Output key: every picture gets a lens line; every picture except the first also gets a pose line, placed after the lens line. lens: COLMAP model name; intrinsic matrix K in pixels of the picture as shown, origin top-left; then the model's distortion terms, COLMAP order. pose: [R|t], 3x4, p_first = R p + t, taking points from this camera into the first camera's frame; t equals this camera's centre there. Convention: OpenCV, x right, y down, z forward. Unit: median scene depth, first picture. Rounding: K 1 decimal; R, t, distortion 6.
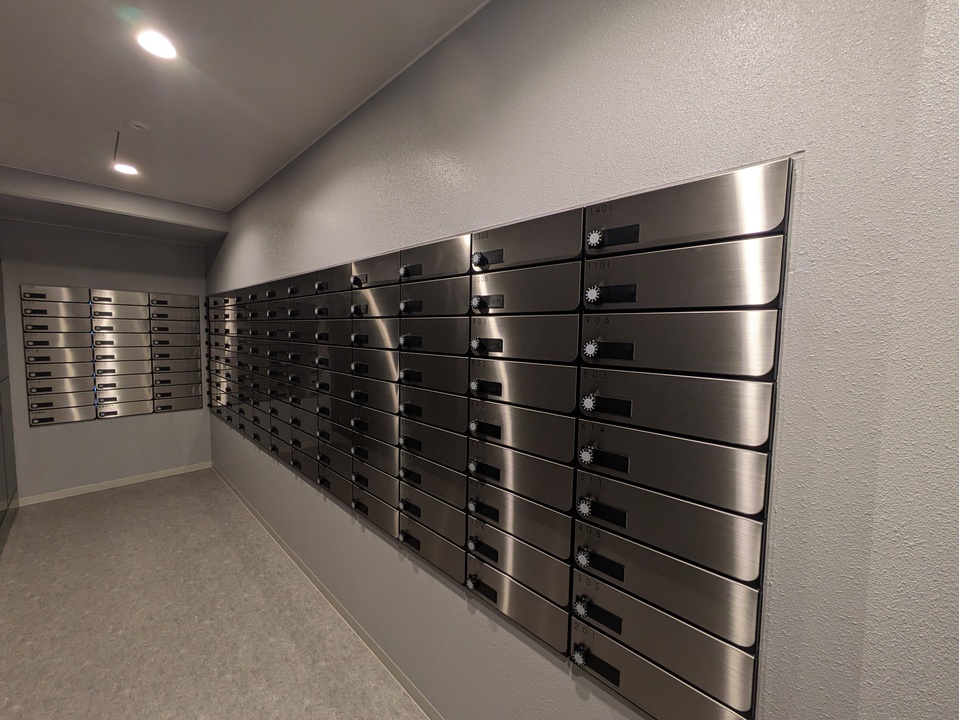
lens RADIAL K [[382.6, 0, 479.8], [0, 382.6, 336.7], [0, 0, 1]] dist [0.000335, -0.000048]
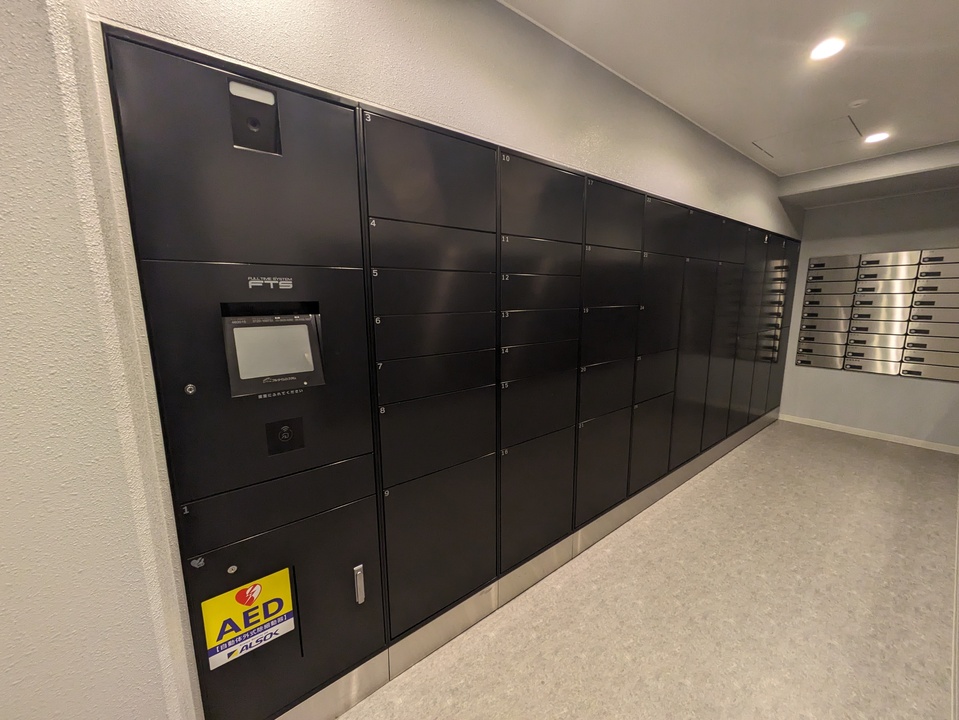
lens RADIAL K [[383.0, 0, 479.5], [0, 383.0, 360.0], [0, 0, 1]] dist [0.000016, -0.000026]
pose [[-0.130736, 0.152124, -0.979677, 0.286396], [-0.004201, 0.988064, 0.153987, 0.013382], [0.991408, 0.024248, -0.128537, 0.070088]]
